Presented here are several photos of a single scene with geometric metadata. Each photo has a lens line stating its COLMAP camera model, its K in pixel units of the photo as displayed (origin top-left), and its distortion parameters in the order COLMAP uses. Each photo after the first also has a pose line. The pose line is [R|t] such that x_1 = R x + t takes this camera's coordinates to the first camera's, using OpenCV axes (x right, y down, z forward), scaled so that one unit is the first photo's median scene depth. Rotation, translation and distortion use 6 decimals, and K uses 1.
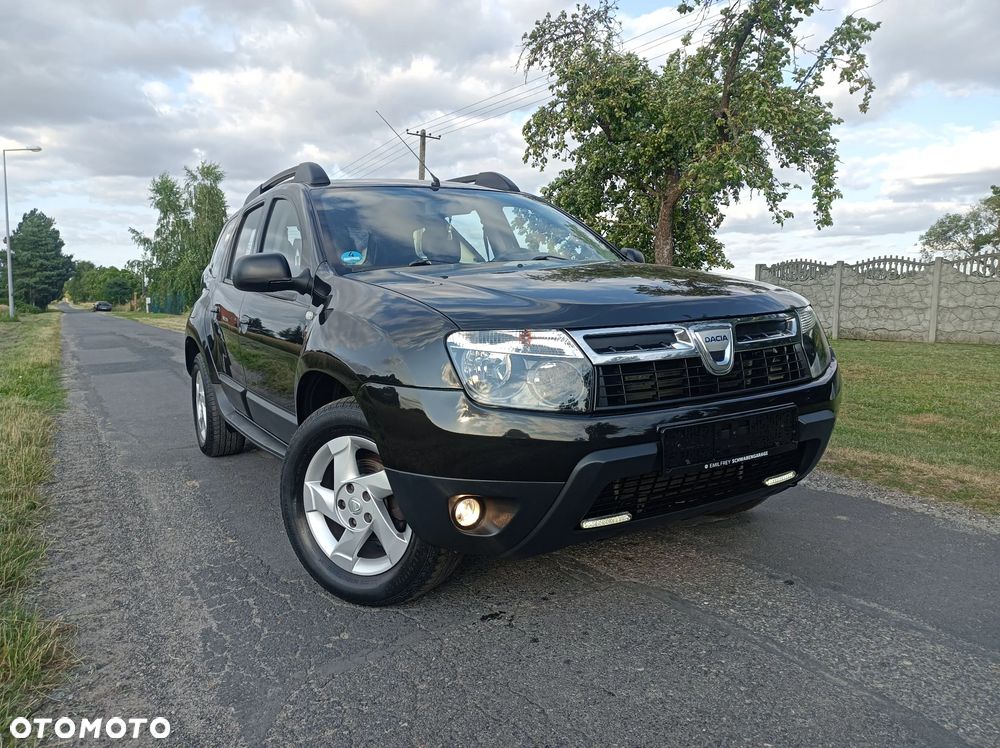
lens RADIAL K [[741.9, 0, 500.4], [0, 741.9, 378.4], [0, 0, 1]] dist [0.038548, -0.027831]
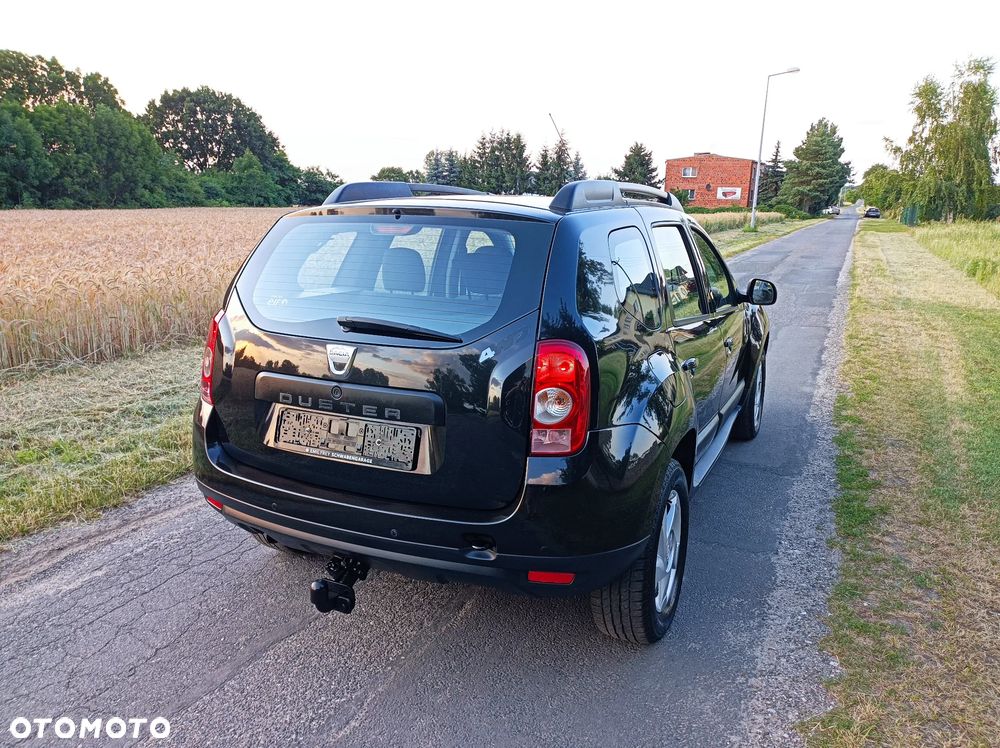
lens RADIAL K [[741.8, 0, 499.7], [0, 741.8, 381.0], [0, 0, 1]] dist [0.045652, -0.030751]
pose [[0.563574, 0.204803, -0.800275, 0.367982], [-0.097947, 0.978512, 0.181440, -0.081608], [0.820238, -0.023870, 0.571524, 0.074148]]
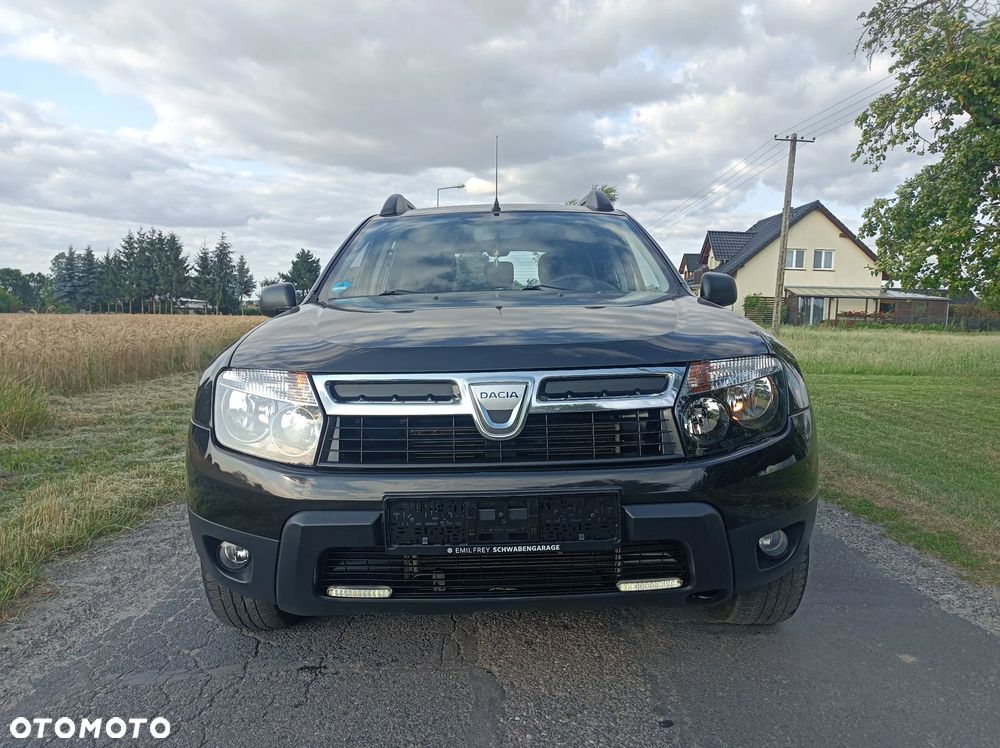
lens RADIAL K [[741.9, 0, 496.9], [0, 741.9, 380.9], [0, 0, 1]] dist [0.038548, -0.027831]
pose [[0.863289, 0.058696, -0.501286, 0.156901], [-0.066411, 0.997789, 0.002462, -0.015852], [0.500322, 0.031166, 0.865278, 0.067799]]
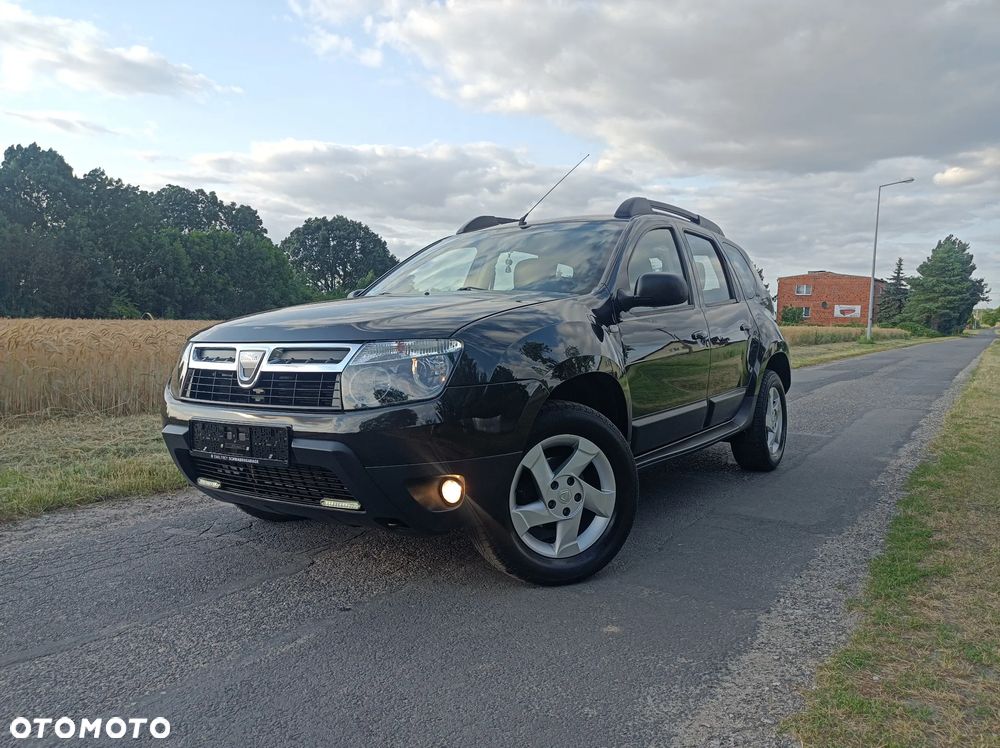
lens RADIAL K [[741.9, 0, 500.2], [0, 741.9, 391.0], [0, 0, 1]] dist [0.038548, -0.027831]
pose [[0.434512, 0.095935, -0.895542, 0.354322], [-0.109997, 0.992520, 0.052953, -0.024612], [0.893924, 0.075498, 0.441815, 0.190498]]
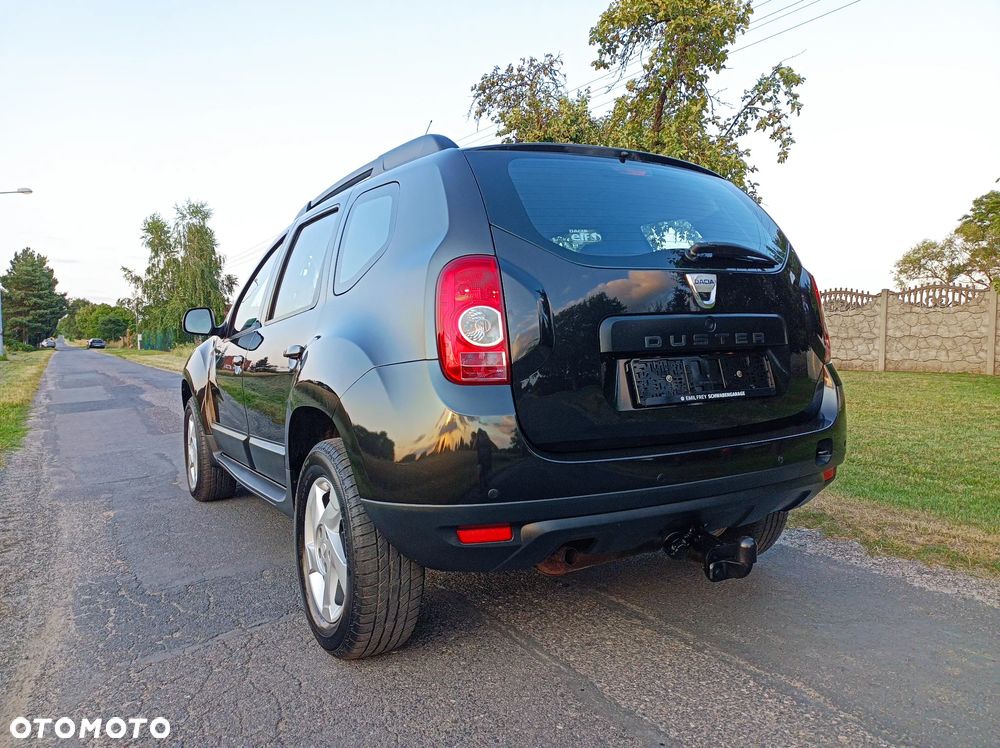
lens RADIAL K [[741.8, 0, 500.6], [0, 741.8, 378.9], [0, 0, 1]] dist [0.045652, -0.030751]
pose [[0.999910, -0.013116, 0.002875, 0.074904], [0.013222, 0.999075, -0.040930, -0.002512], [-0.002335, 0.040964, 0.999158, -0.053600]]
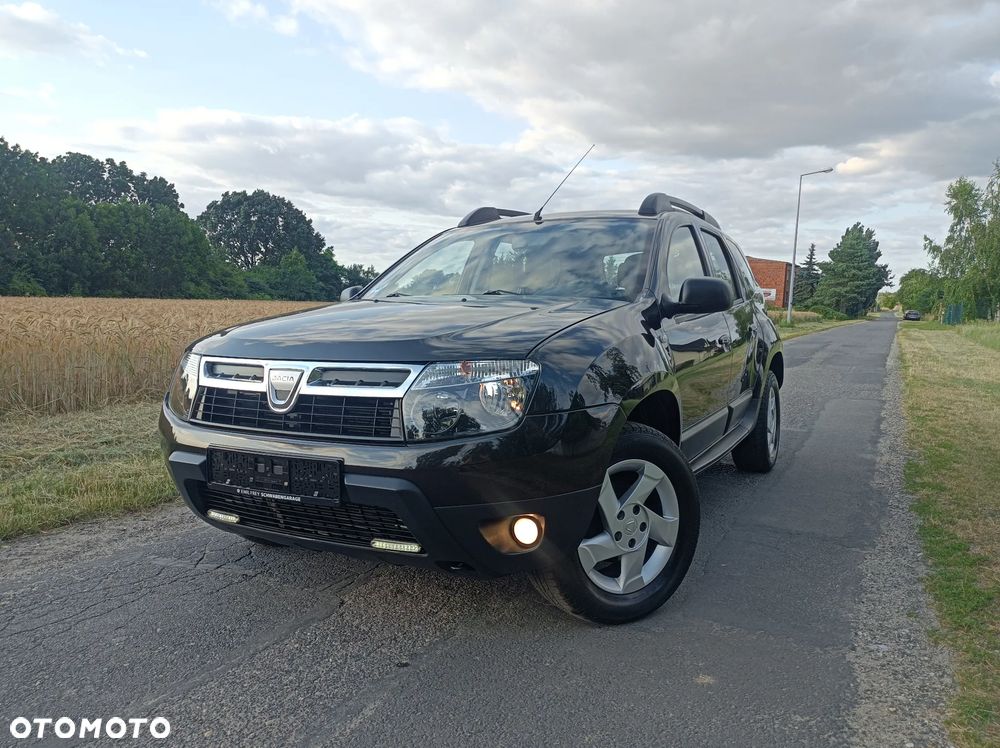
lens RADIAL K [[741.9, 0, 499.8], [0, 741.9, 381.7], [0, 0, 1]] dist [0.038548, -0.027831]
pose [[0.522340, 0.108373, -0.845822, 0.305411], [-0.113700, 0.991886, 0.056872, -0.032484], [0.845123, 0.066463, 0.530424, 0.160006]]
